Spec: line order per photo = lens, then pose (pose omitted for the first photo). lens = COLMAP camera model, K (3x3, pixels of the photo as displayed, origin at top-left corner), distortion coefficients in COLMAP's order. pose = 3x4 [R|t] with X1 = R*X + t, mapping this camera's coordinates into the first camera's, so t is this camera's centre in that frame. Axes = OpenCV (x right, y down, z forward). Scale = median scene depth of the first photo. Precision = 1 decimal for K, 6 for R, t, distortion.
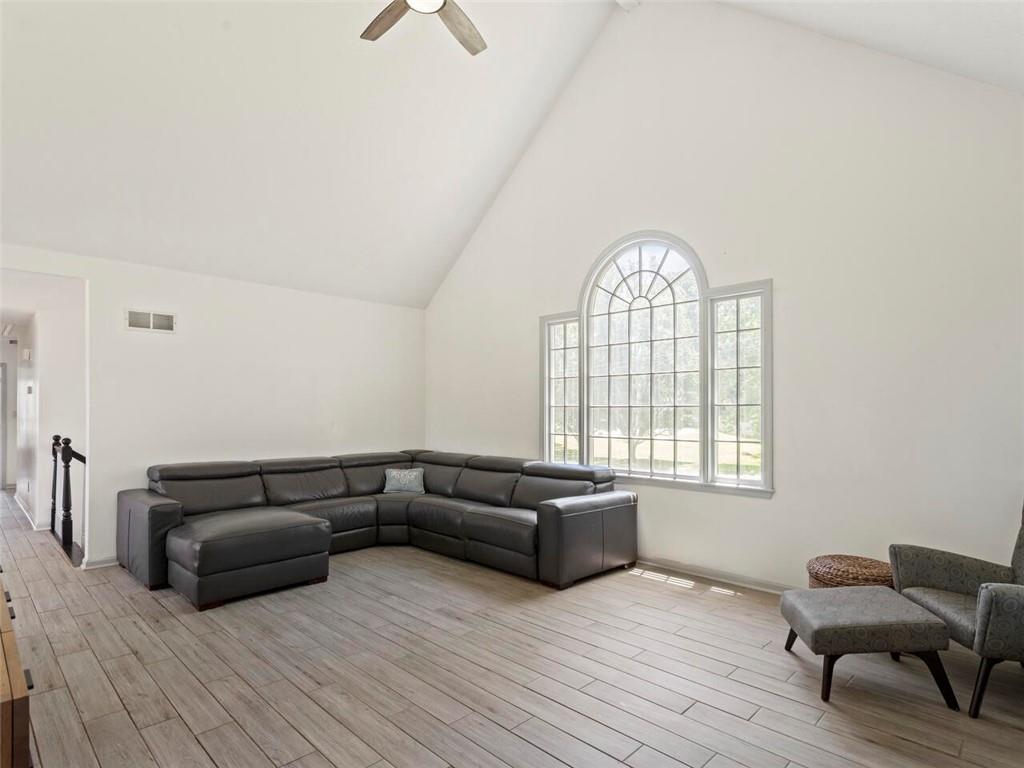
lens RADIAL K [[553.8, 0, 510.1], [0, 553.8, 414.3], [0, 0, 1]] dist [-0.000941, 0.001096]
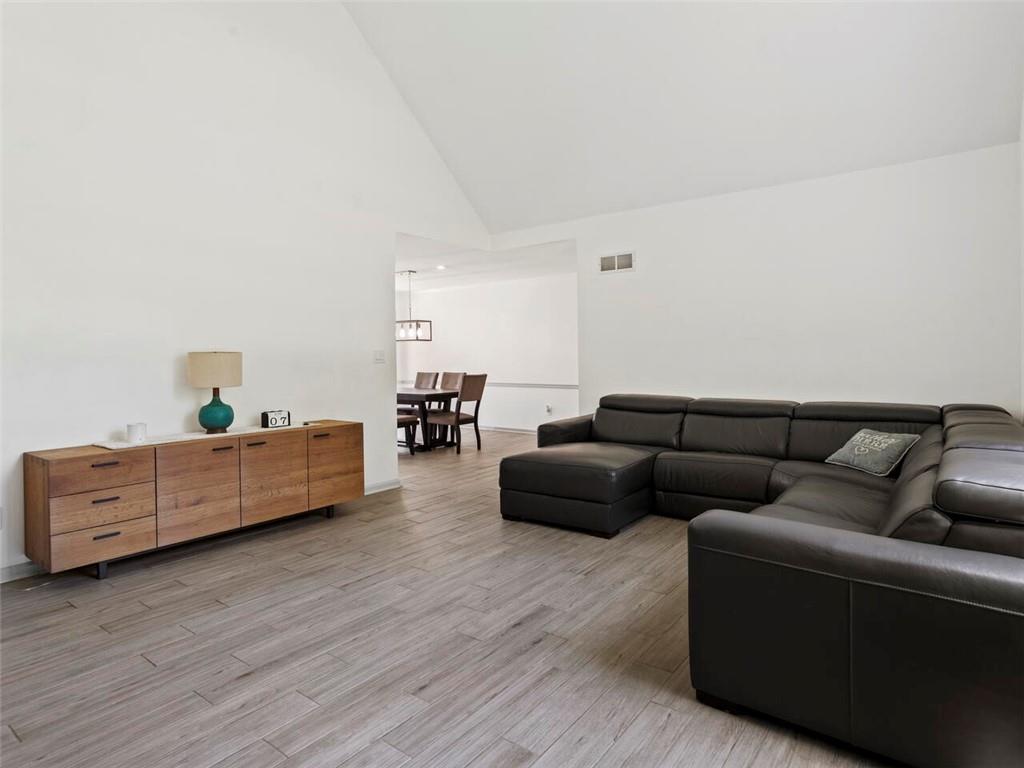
lens RADIAL K [[572.3, 0, 515.4], [0, 572.3, 370.5], [0, 0, 1]] dist [0.000324, 0.000391]
pose [[0.139179, 0.018997, -0.990085, 0.554268], [0.008423, 0.999757, 0.020367, 0.024912], [0.990231, -0.011174, 0.138985, 0.792881]]
